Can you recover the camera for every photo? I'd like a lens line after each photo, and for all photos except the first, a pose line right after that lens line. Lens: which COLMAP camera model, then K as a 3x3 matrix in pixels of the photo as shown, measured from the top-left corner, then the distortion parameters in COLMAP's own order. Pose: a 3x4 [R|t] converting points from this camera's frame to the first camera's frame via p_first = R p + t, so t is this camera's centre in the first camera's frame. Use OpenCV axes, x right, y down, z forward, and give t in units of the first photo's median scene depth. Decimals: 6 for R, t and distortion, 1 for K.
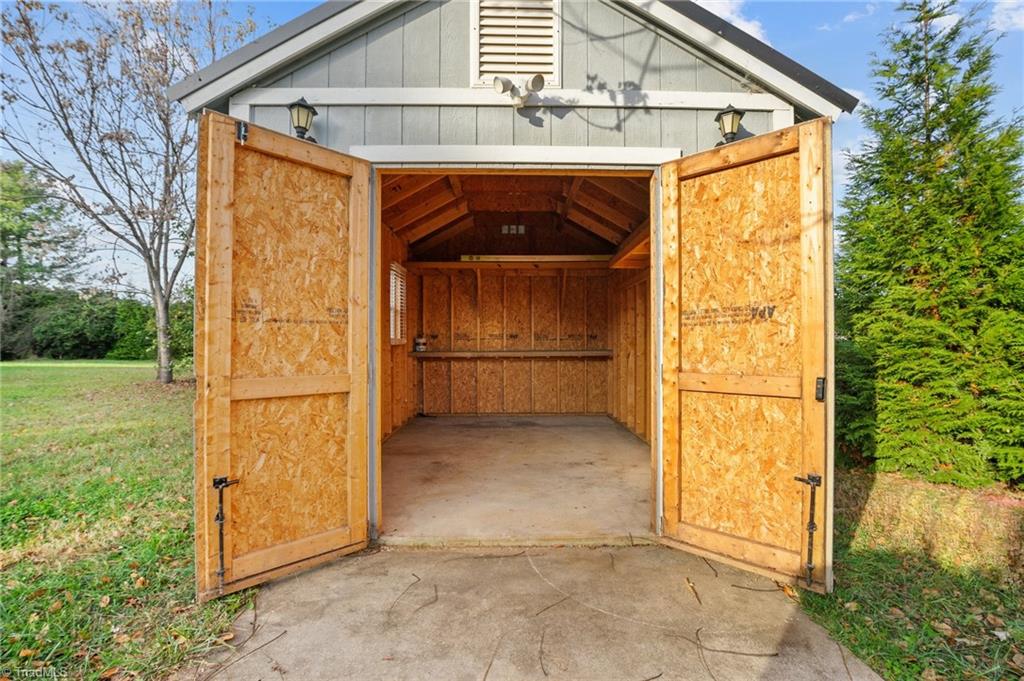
lens RADIAL K [[475.0, 0, 519.4], [0, 475.0, 342.1], [0, 0, 1]] dist [-0.011245, -0.000119]
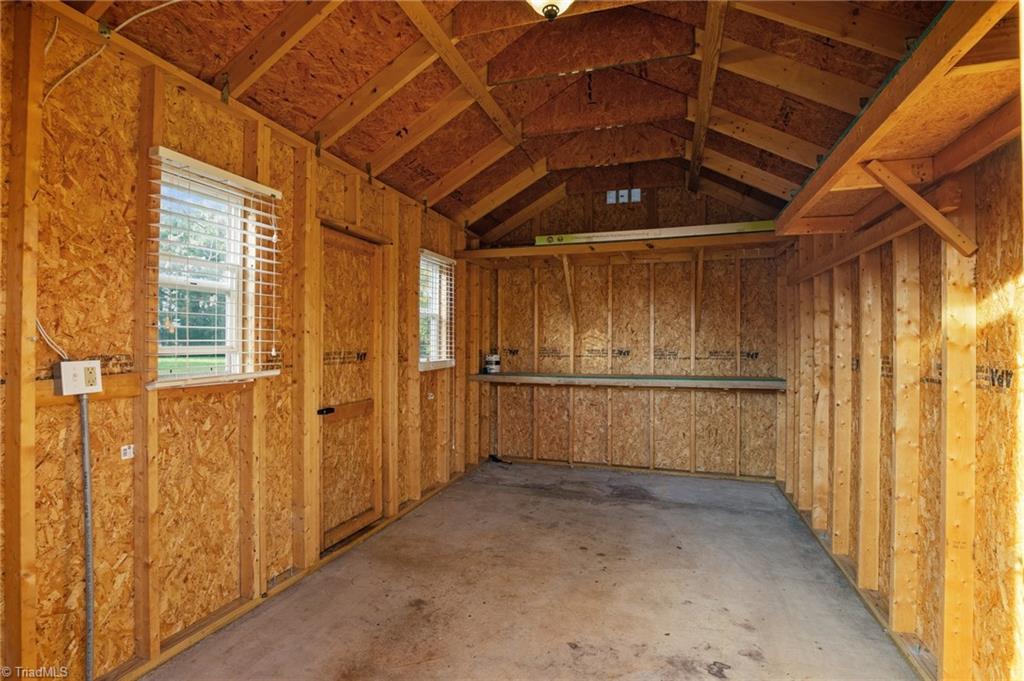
lens RADIAL K [[475.0, 0, 519.4], [0, 475.0, 342.1], [0, 0, 1]] dist [-0.011245, -0.000119]
pose [[0.945263, 0.003797, -0.326287, 0.072078], [-0.002064, 0.999982, 0.005657, -0.032611], [0.326303, -0.004674, 0.945254, 0.321174]]
